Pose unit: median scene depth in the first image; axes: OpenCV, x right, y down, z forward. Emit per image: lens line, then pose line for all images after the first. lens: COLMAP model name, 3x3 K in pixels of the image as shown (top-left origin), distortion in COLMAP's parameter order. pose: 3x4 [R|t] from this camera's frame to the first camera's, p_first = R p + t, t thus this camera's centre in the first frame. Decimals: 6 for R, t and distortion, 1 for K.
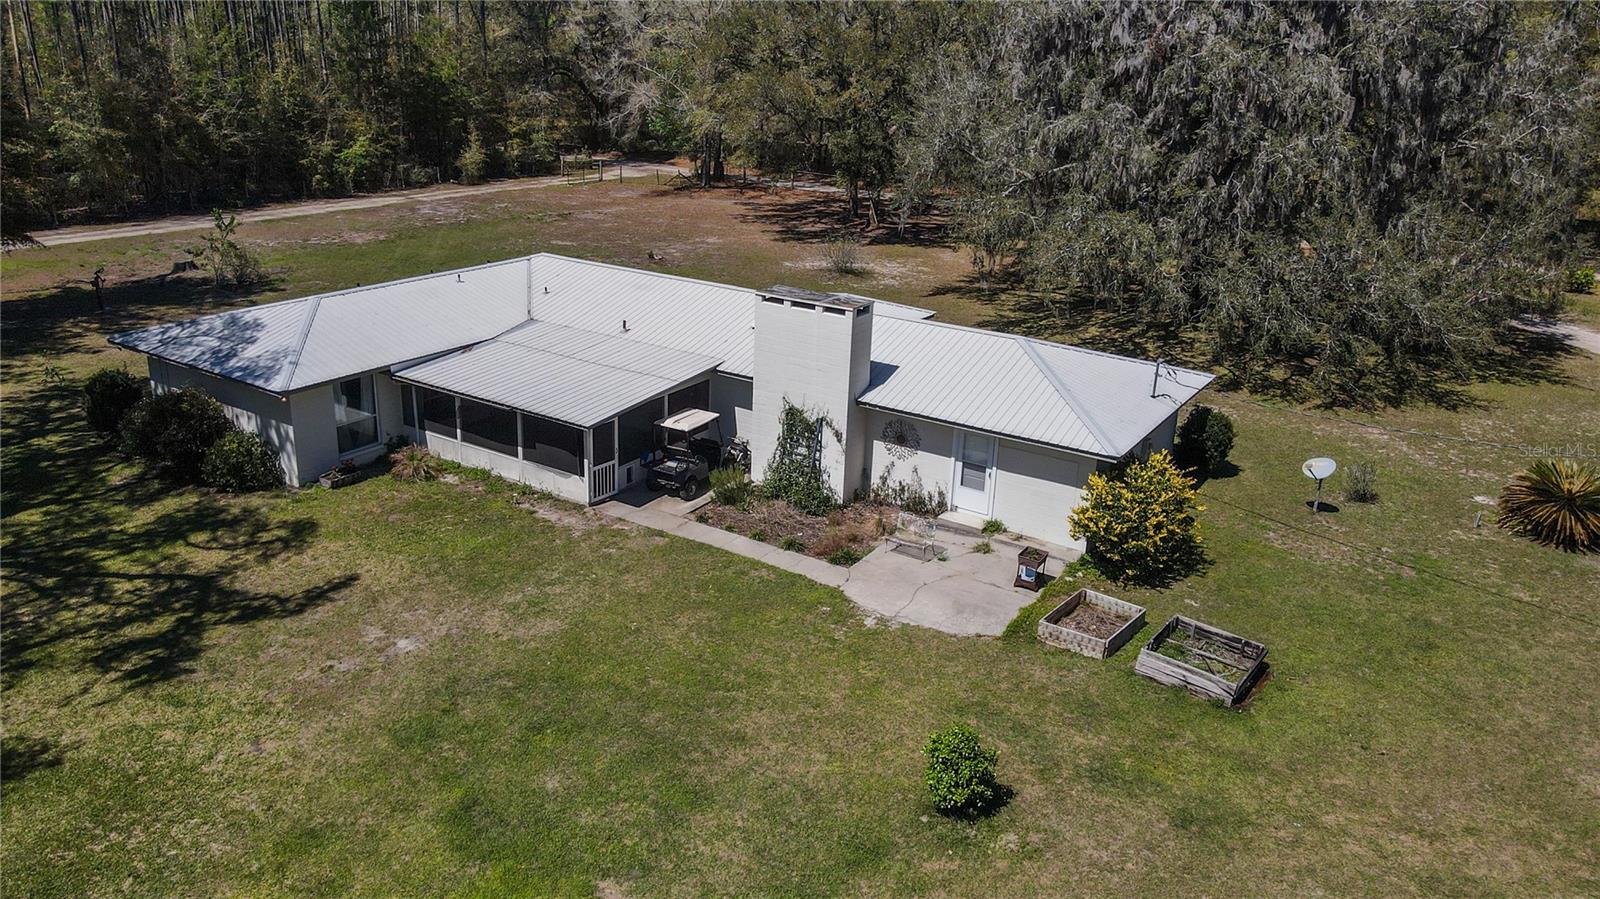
lens RADIAL K [[1165.0, 0, 795.8], [0, 1165.0, 463.3], [0, 0, 1]] dist [0.002471, 0.031695]
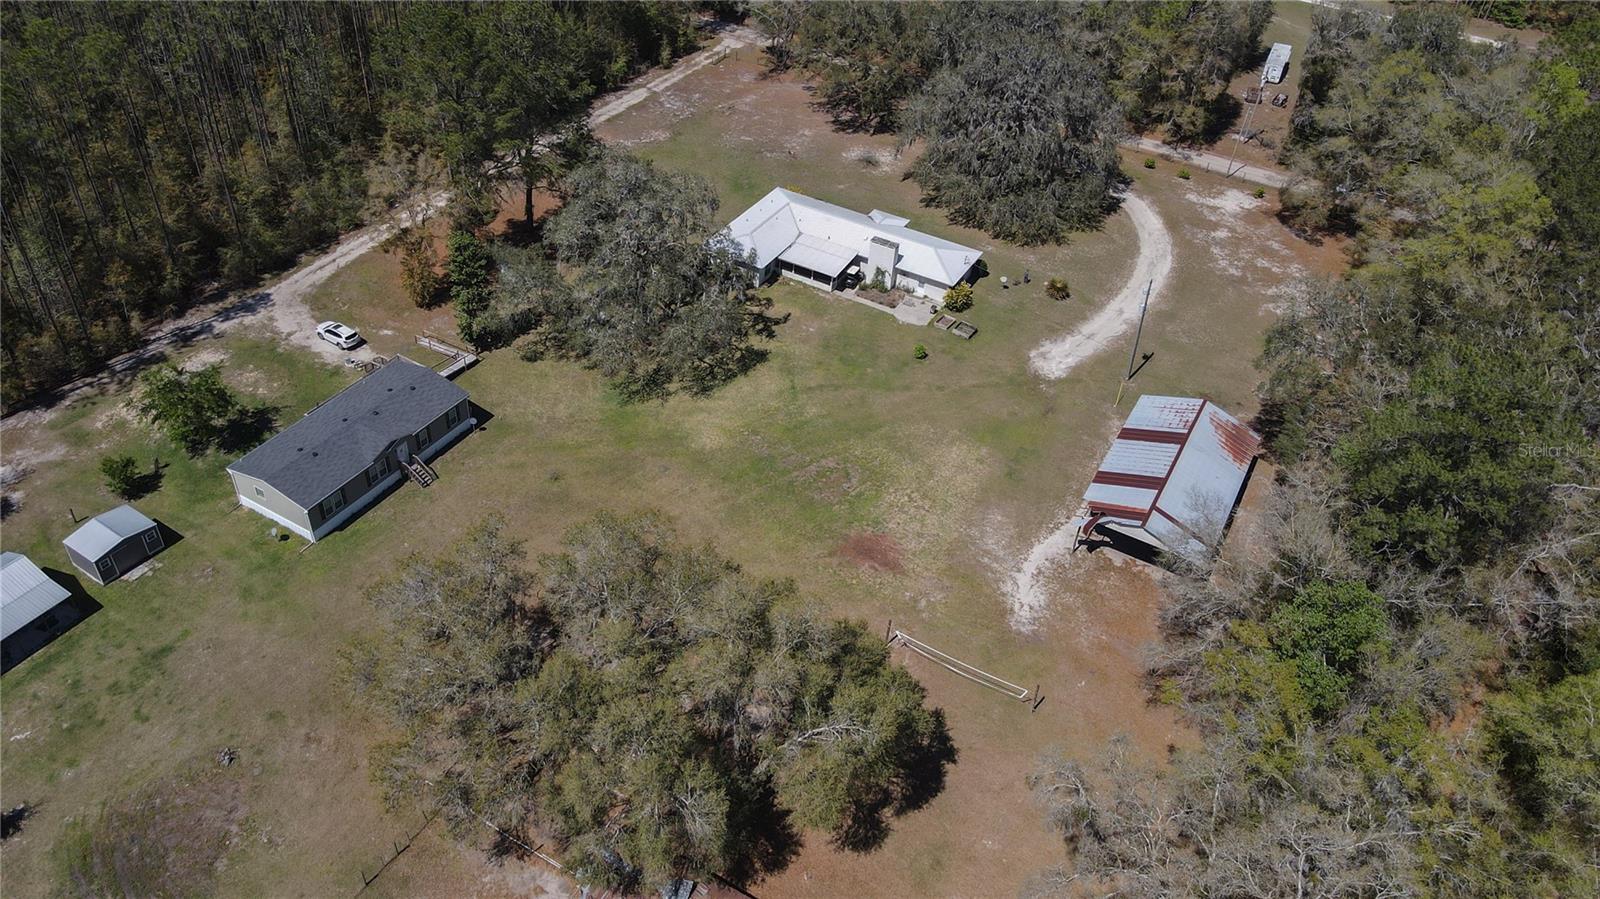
lens RADIAL K [[1165.0, 0, 794.2], [0, 1165.0, 438.2], [0, 0, 1]] dist [0.002471, 0.031695]
pose [[0.997315, -0.022212, 0.069777, -0.681346], [-0.001617, 0.945973, 0.324241, -0.919589], [-0.073209, -0.323484, 0.943397, -3.476825]]
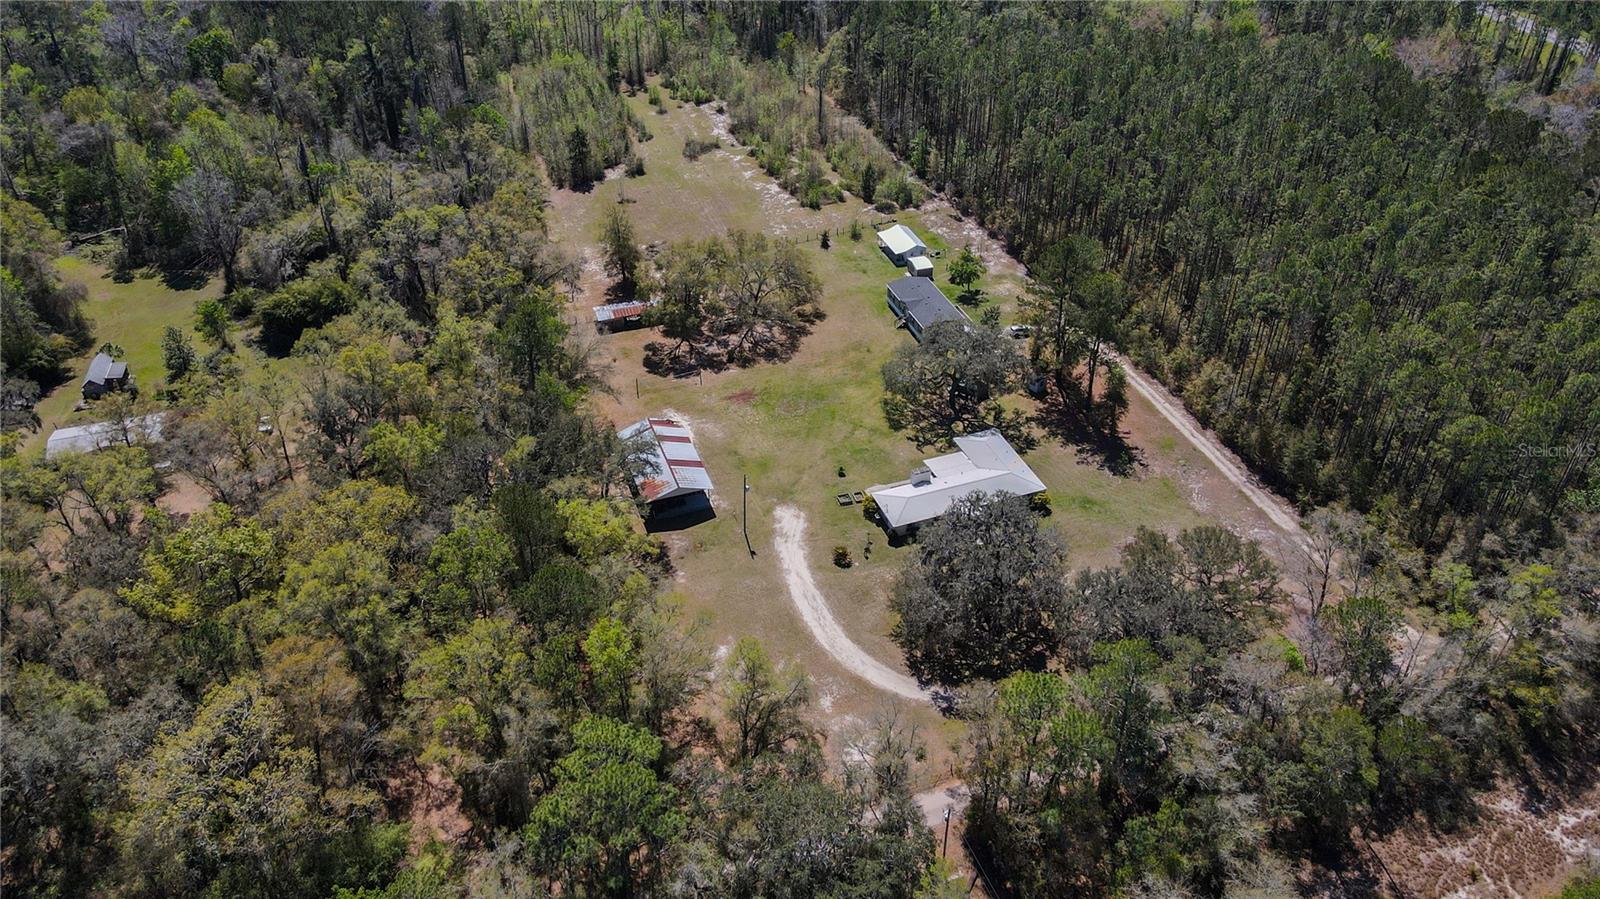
lens RADIAL K [[1165.0, 0, 795.3], [0, 1165.0, 449.1], [0, 0, 1]] dist [0.002471, 0.031695]
pose [[-0.596854, 0.453167, -0.662122, 4.868504], [-0.298171, 0.640854, 0.707390, -4.789880], [0.744889, 0.619633, -0.247375, 2.152505]]
